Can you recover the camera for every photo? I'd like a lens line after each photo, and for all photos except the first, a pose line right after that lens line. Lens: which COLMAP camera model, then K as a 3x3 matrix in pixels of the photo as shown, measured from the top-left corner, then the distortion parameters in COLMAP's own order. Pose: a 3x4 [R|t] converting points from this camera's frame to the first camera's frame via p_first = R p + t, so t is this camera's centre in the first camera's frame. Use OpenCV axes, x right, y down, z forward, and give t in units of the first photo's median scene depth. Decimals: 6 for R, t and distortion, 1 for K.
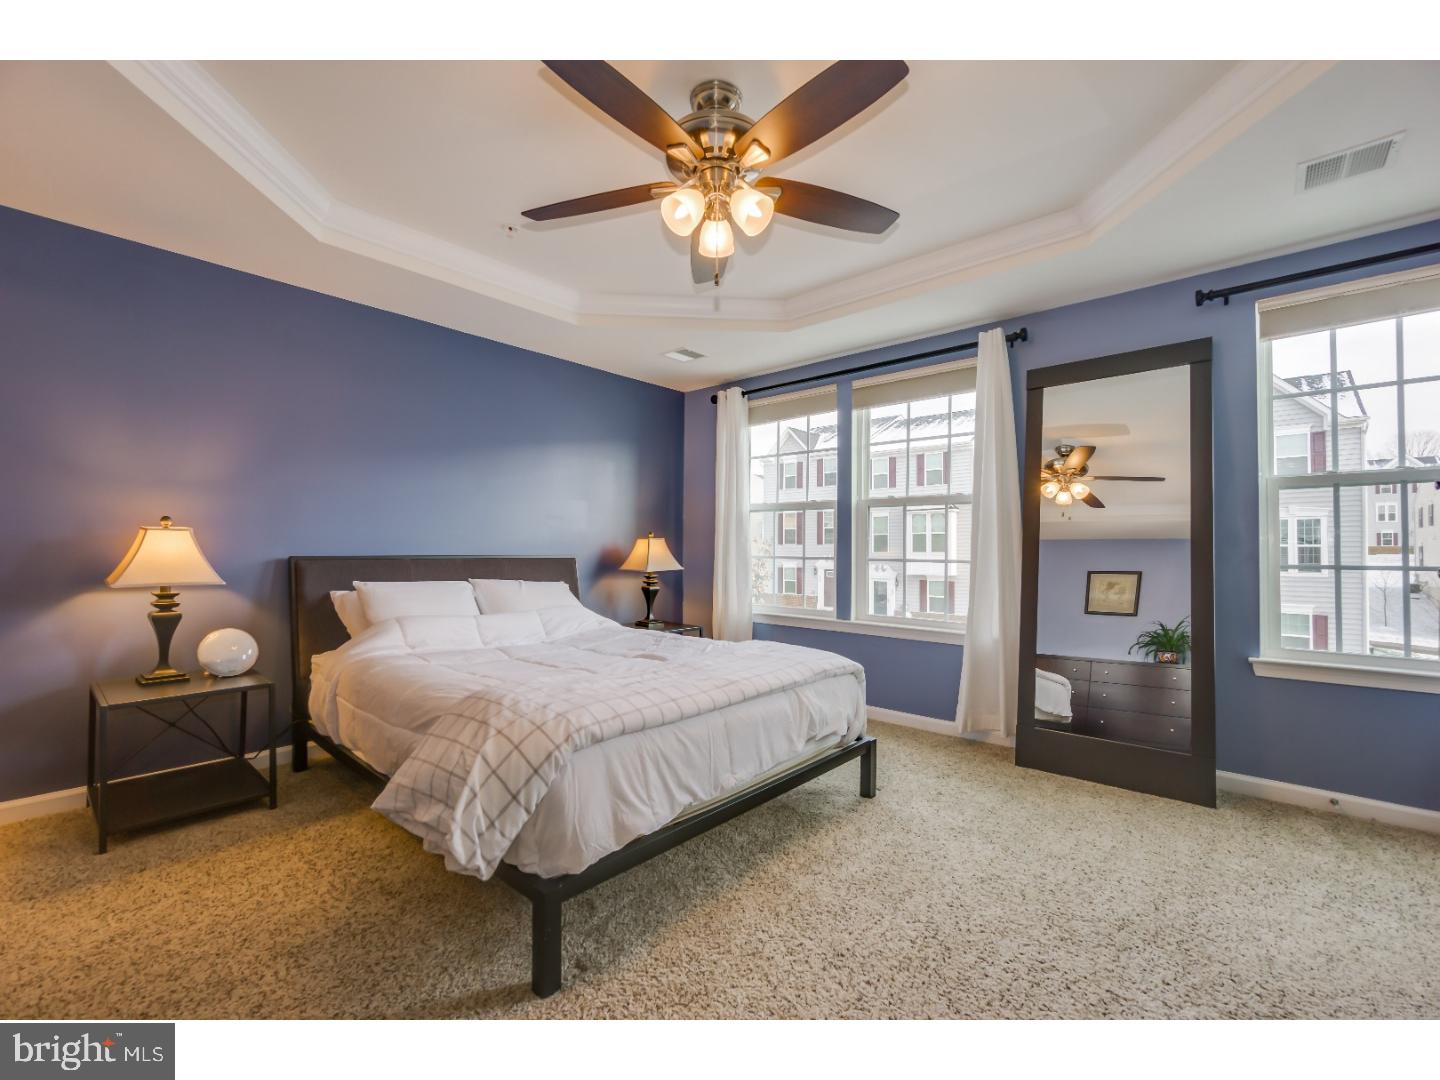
lens RADIAL K [[615.1, 0, 731.1], [0, 615.1, 532.7], [0, 0, 1]] dist [-0.002304, -0.000538]
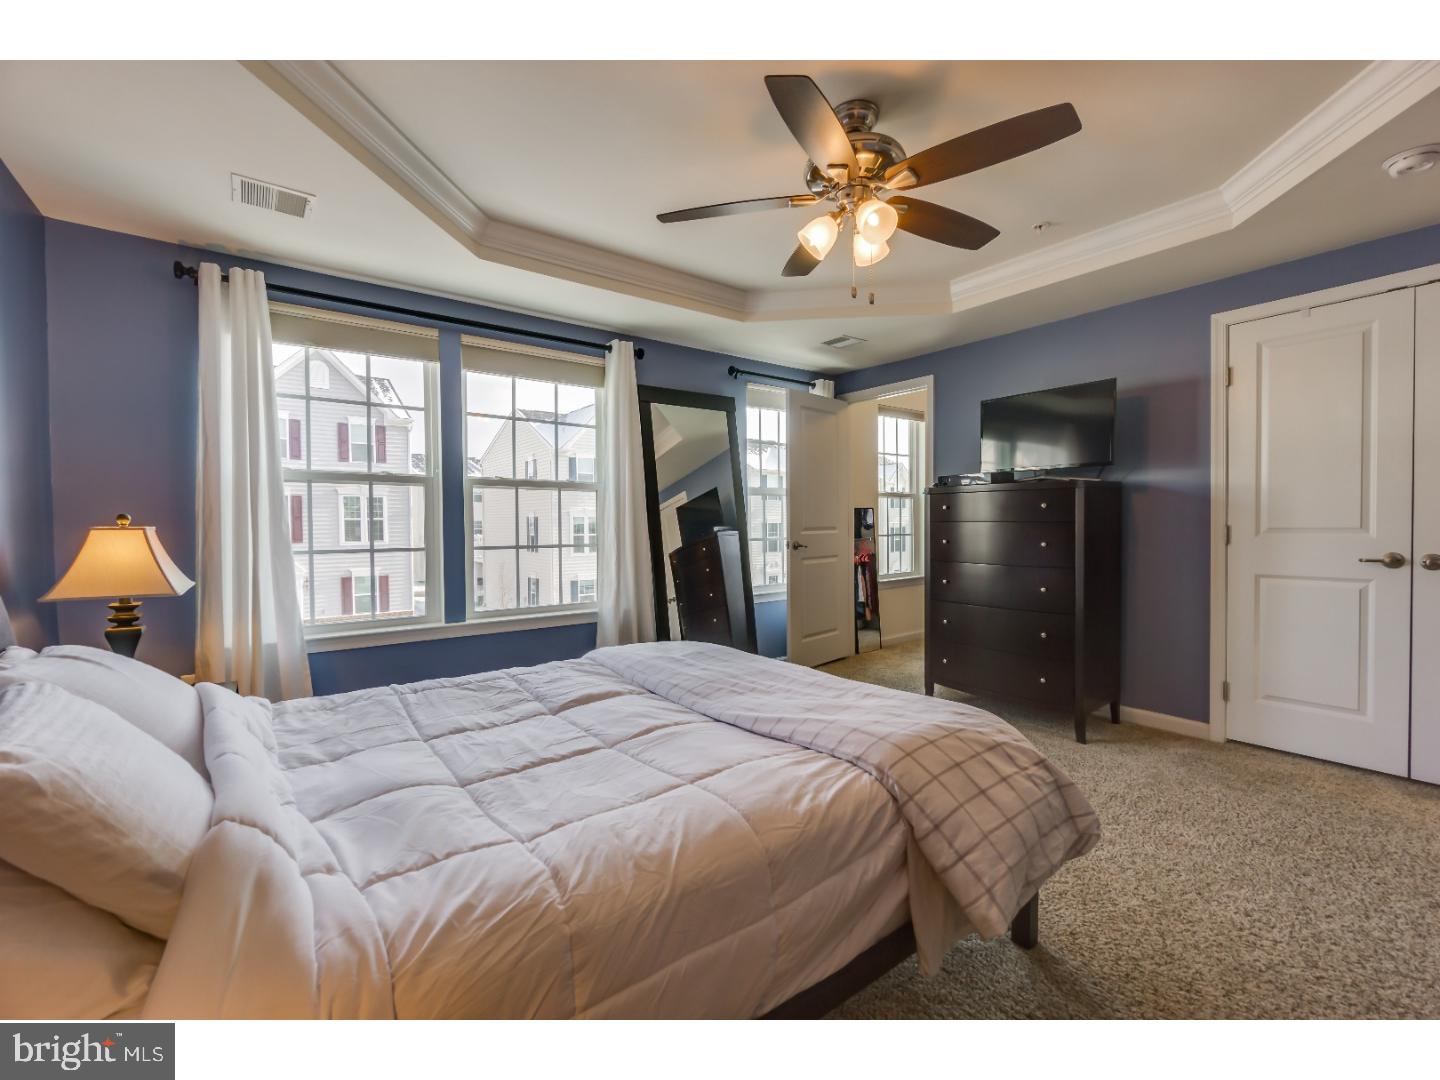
lens RADIAL K [[615.1, 0, 726.3], [0, 615.1, 536.1], [0, 0, 1]] dist [-0.002304, -0.000538]
pose [[0.179012, -0.024029, 0.983553, -0.553224], [0.002290, 0.999709, 0.024007, 0.007036], [-0.983844, -0.002045, 0.179015, 0.492377]]
